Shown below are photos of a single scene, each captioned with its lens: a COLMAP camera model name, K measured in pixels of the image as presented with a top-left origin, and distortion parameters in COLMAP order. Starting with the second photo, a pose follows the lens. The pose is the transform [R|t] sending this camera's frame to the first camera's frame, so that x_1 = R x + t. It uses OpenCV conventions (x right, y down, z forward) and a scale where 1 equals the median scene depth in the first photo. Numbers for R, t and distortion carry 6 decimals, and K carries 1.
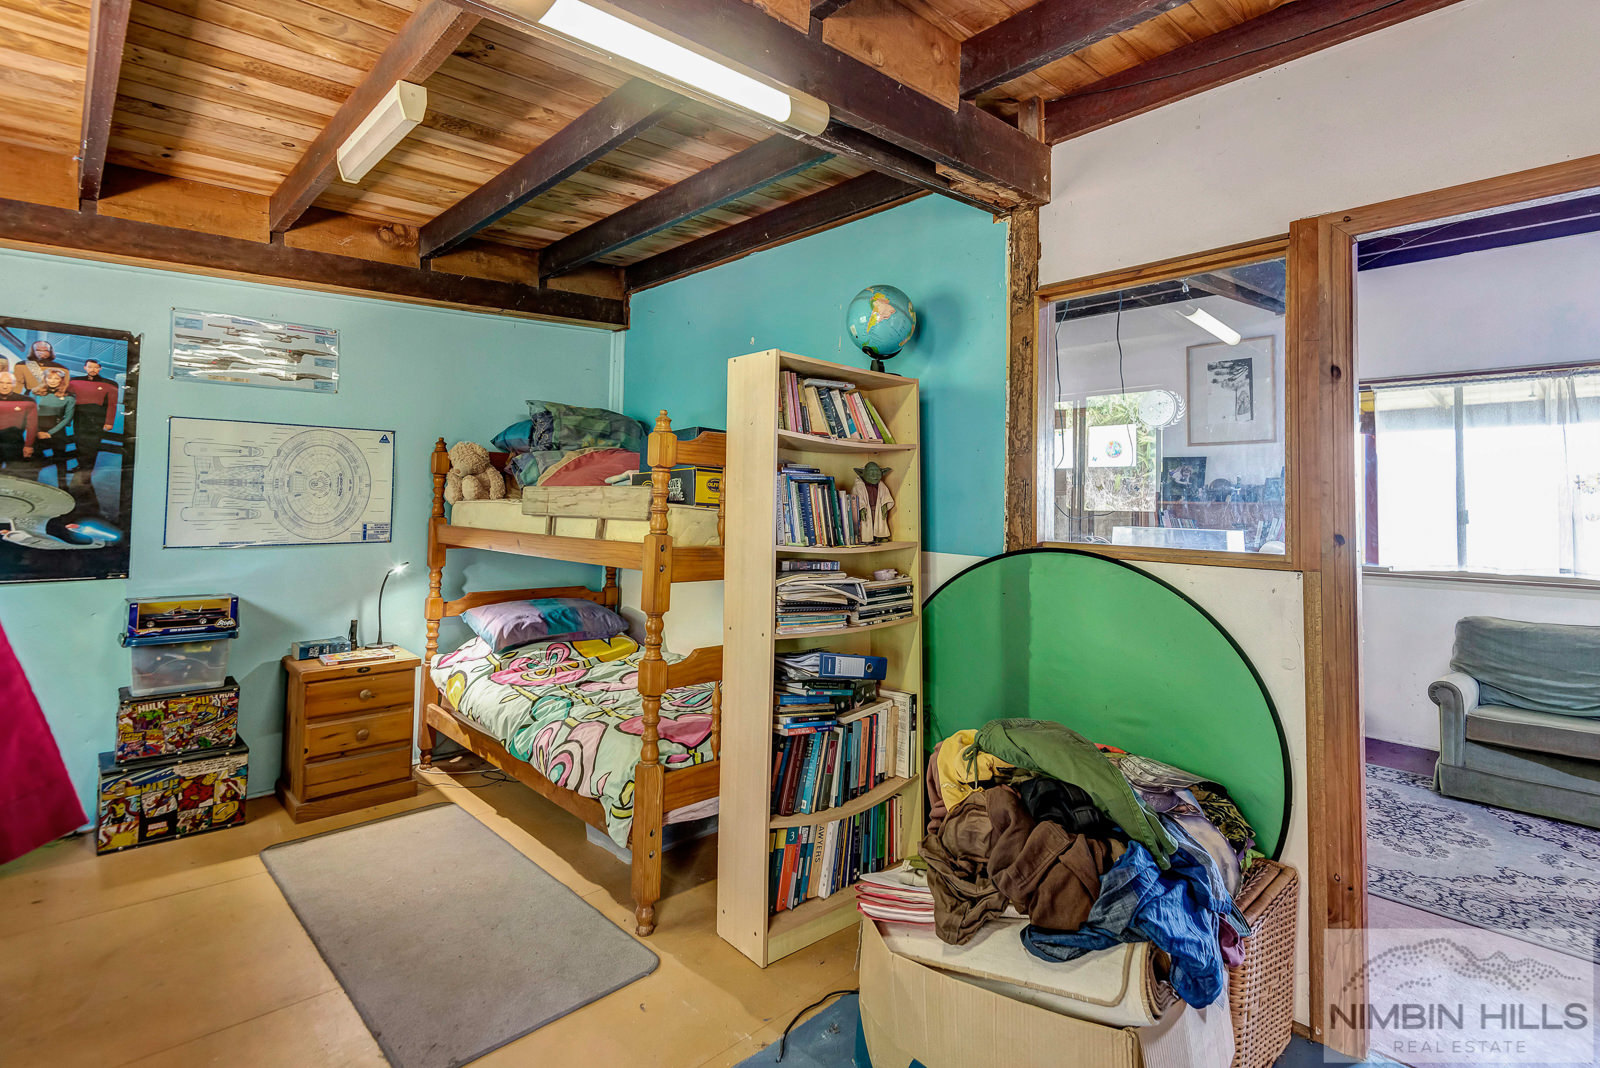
lens RADIAL K [[809.1, 0, 789.8], [0, 809.1, 475.9], [0, 0, 1]] dist [0.004258, -0.002654]
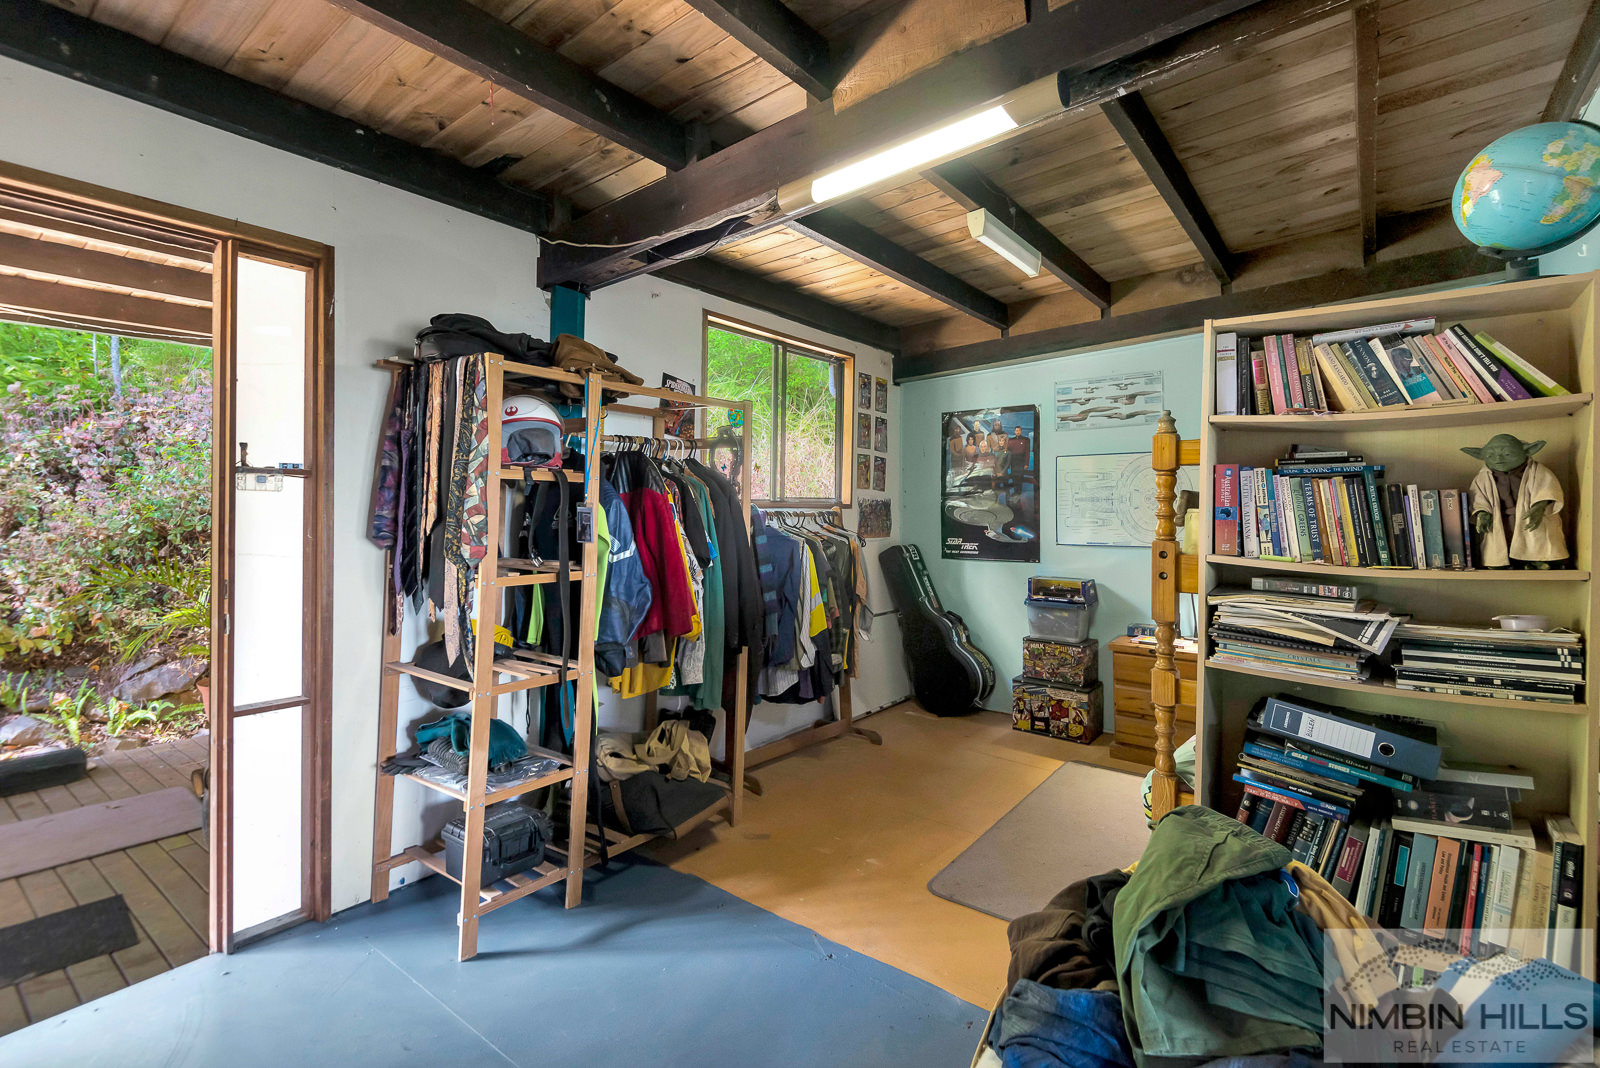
lens RADIAL K [[738.7, 0, 809.4], [0, 738.7, 522.9], [0, 0, 1]] dist [0.010649, -0.008064]
pose [[0.128230, 0.002545, -0.991741, 0.557108], [0.029927, 0.999531, 0.006435, 0.027905], [0.991293, -0.030505, 0.128093, 0.396300]]
